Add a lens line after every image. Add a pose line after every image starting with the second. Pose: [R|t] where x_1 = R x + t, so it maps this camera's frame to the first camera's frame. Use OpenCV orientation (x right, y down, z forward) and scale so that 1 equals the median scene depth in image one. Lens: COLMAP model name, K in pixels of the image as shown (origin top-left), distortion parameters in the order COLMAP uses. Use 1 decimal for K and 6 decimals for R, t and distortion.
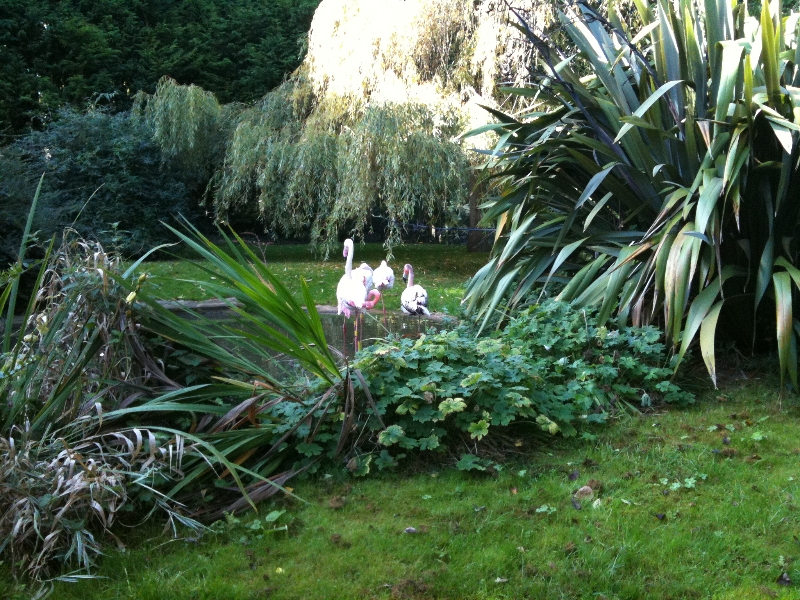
lens RADIAL K [[818.2, 0, 400.0], [0, 818.2, 300.0], [0, 0, 1]] dist [0.079673, -0.234513]
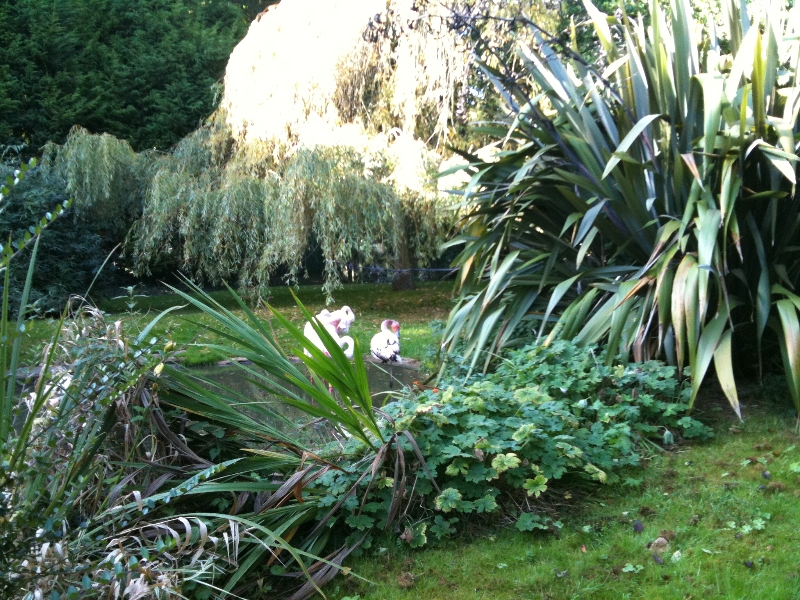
lens RADIAL K [[818.2, 0, 400.0], [0, 818.2, 300.0], [0, 0, 1]] dist [0.079673, -0.234513]
pose [[0.992320, -0.053031, 0.111755, -0.108811], [0.058229, 0.997343, -0.043770, -0.015998], [-0.109137, 0.049941, 0.992771, 0.048261]]
